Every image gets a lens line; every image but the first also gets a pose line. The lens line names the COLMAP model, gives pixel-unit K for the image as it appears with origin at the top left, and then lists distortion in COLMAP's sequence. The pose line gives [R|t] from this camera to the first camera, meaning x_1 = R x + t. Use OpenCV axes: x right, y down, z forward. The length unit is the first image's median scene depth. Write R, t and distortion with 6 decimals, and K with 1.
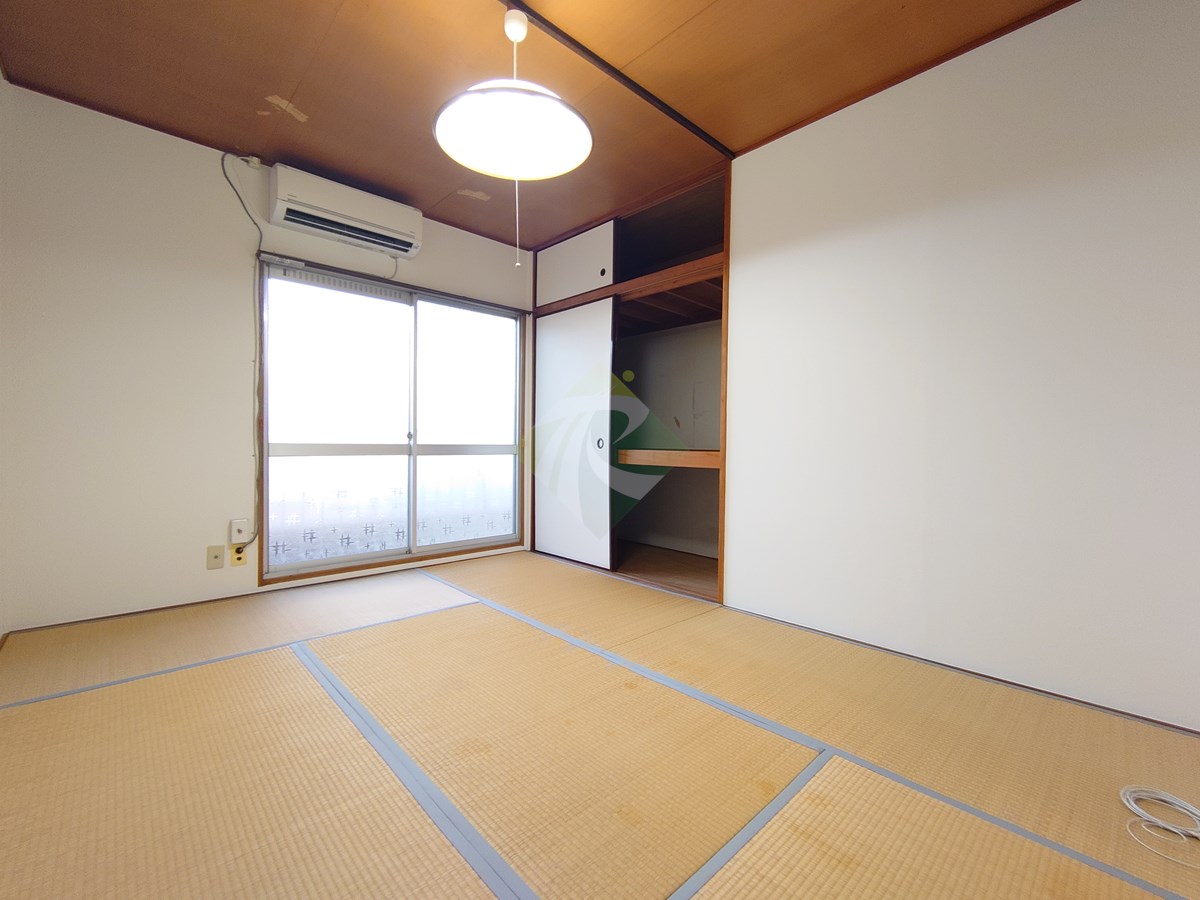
lens RADIAL K [[516.6, 0, 596.5], [0, 516.6, 450.7], [0, 0, 1]] dist [0.001441, -0.000875]
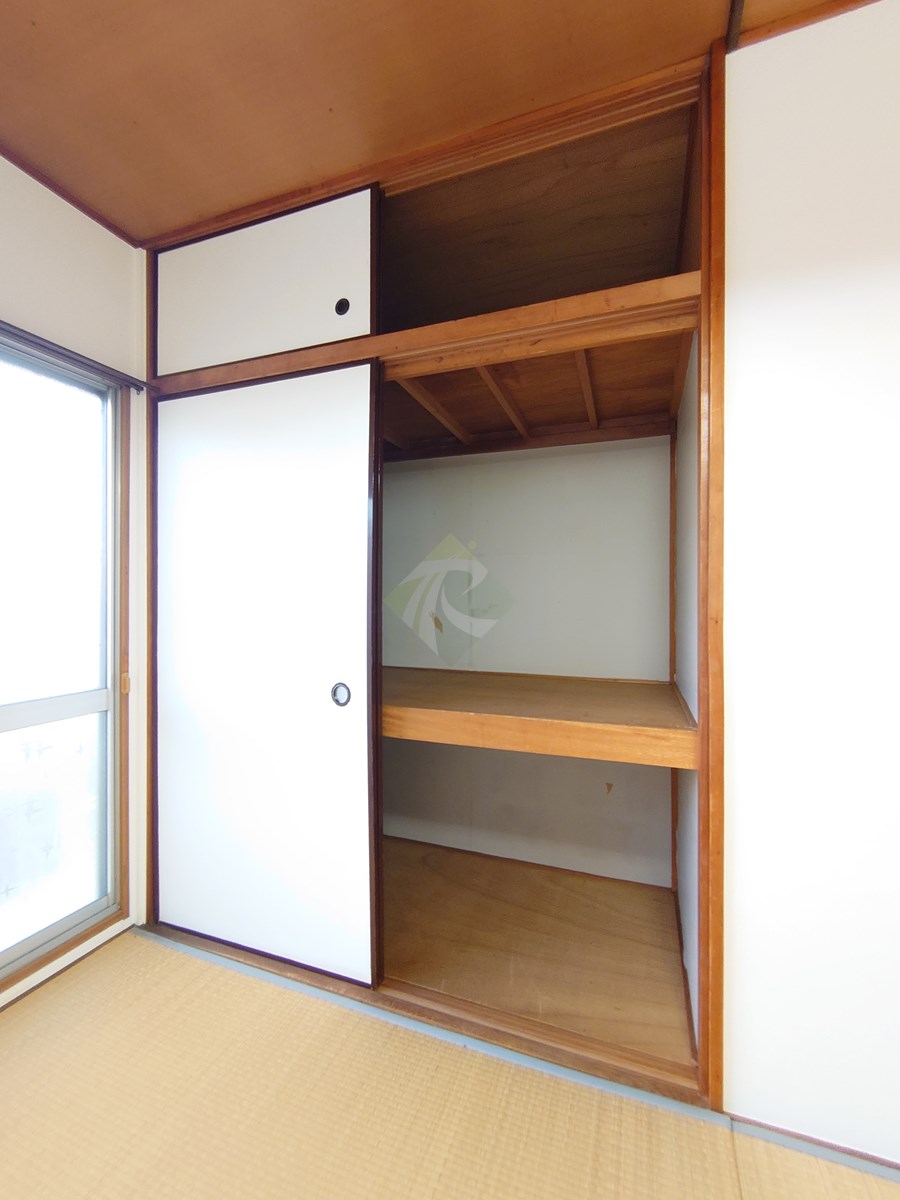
lens RADIAL K [[516.6, 0, 443.9], [0, 516.6, 598.7], [0, 0, 1]] dist [0.001441, -0.000875]
pose [[0.897269, -0.010007, 0.441371, -0.102928], [0.013850, 0.999889, -0.005488, -0.088465], [-0.441267, 0.011037, 0.897308, 0.545949]]
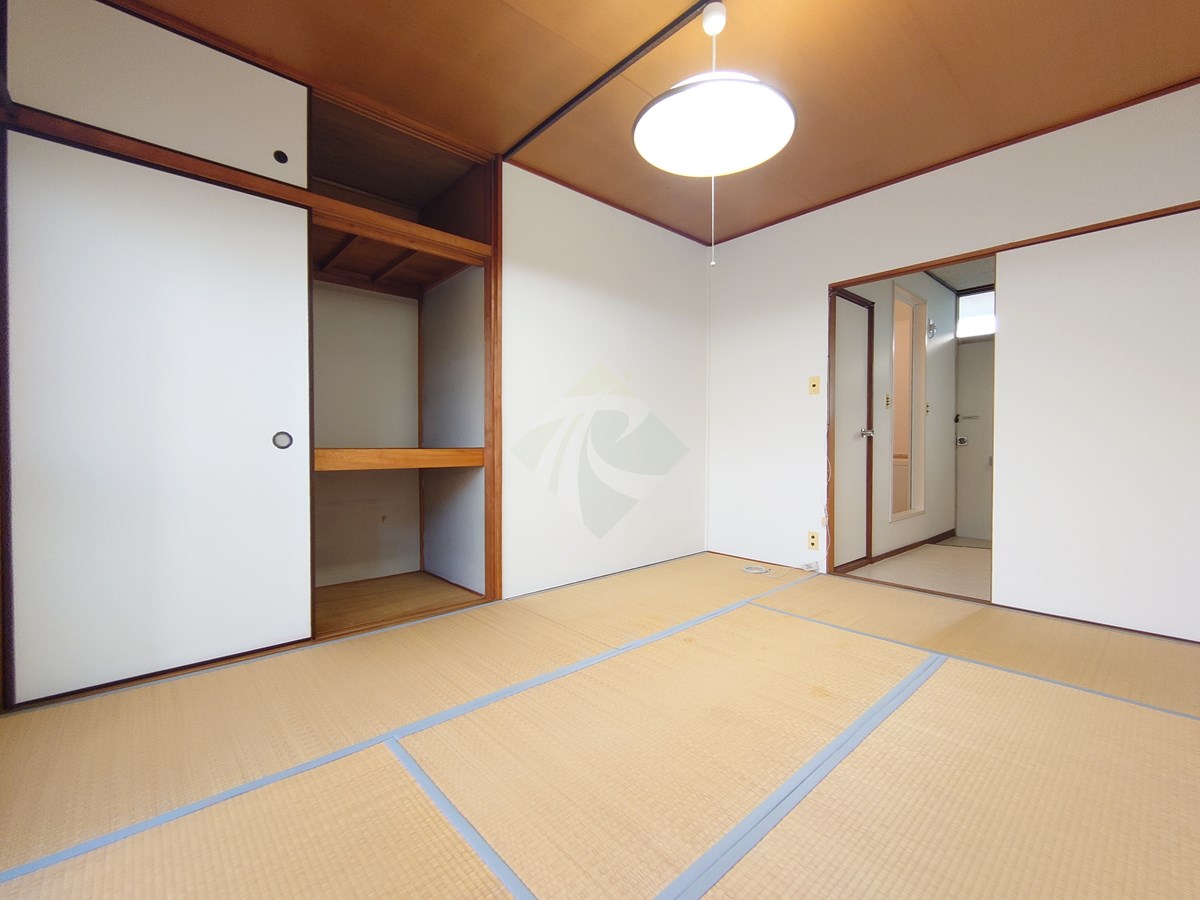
lens RADIAL K [[516.6, 0, 606.0], [0, 516.6, 450.3], [0, 0, 1]] dist [0.001441, -0.000875]
pose [[0.004638, -0.022904, 0.999727, -0.574389], [0.011921, 0.999668, 0.022847, -0.010922], [-0.999918, 0.011812, 0.004910, 0.596342]]
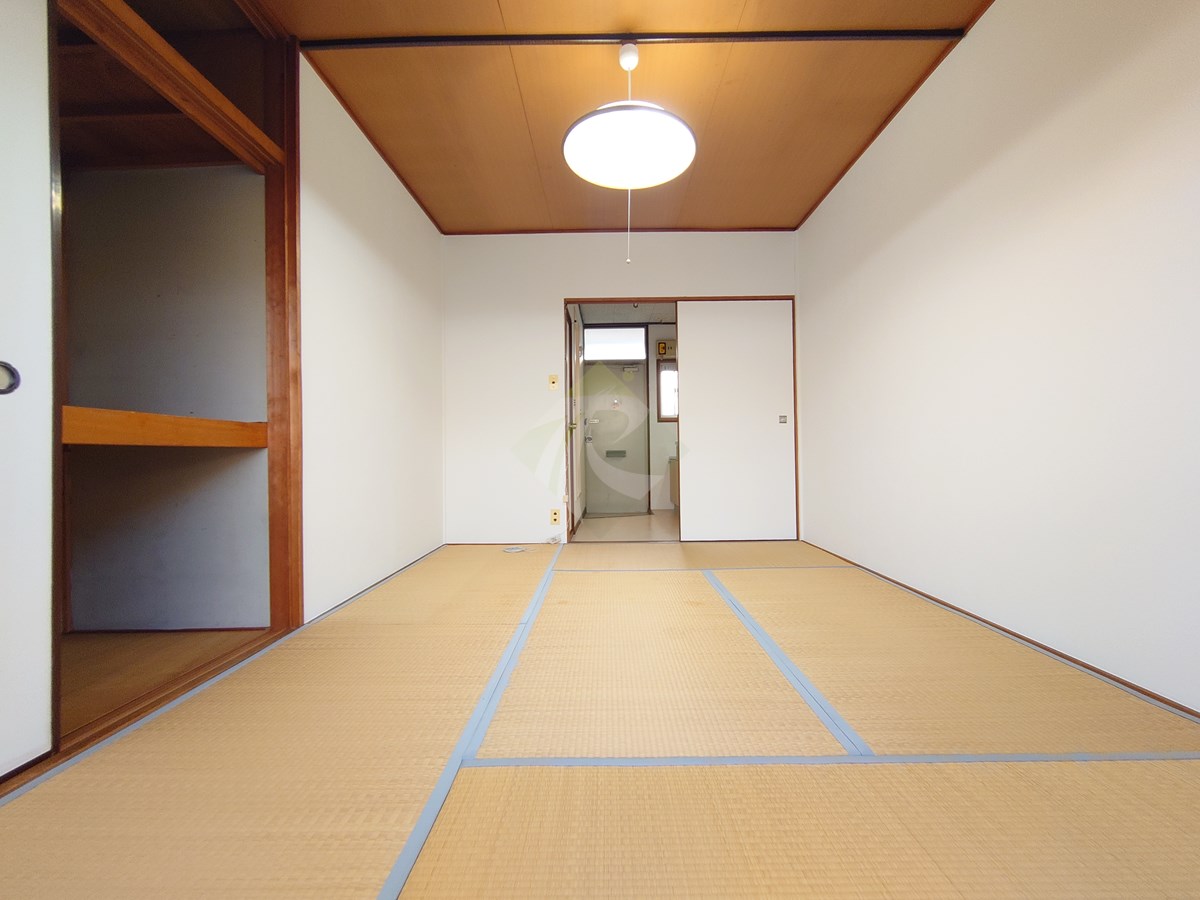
lens RADIAL K [[516.6, 0, 604.9], [0, 516.6, 447.2], [0, 0, 1]] dist [0.001441, -0.000875]
pose [[-0.731892, 0.009217, 0.681358, -0.451621], [0.015568, 0.999874, 0.003197, 0.031970], [-0.681243, 0.012947, -0.731943, 0.945469]]
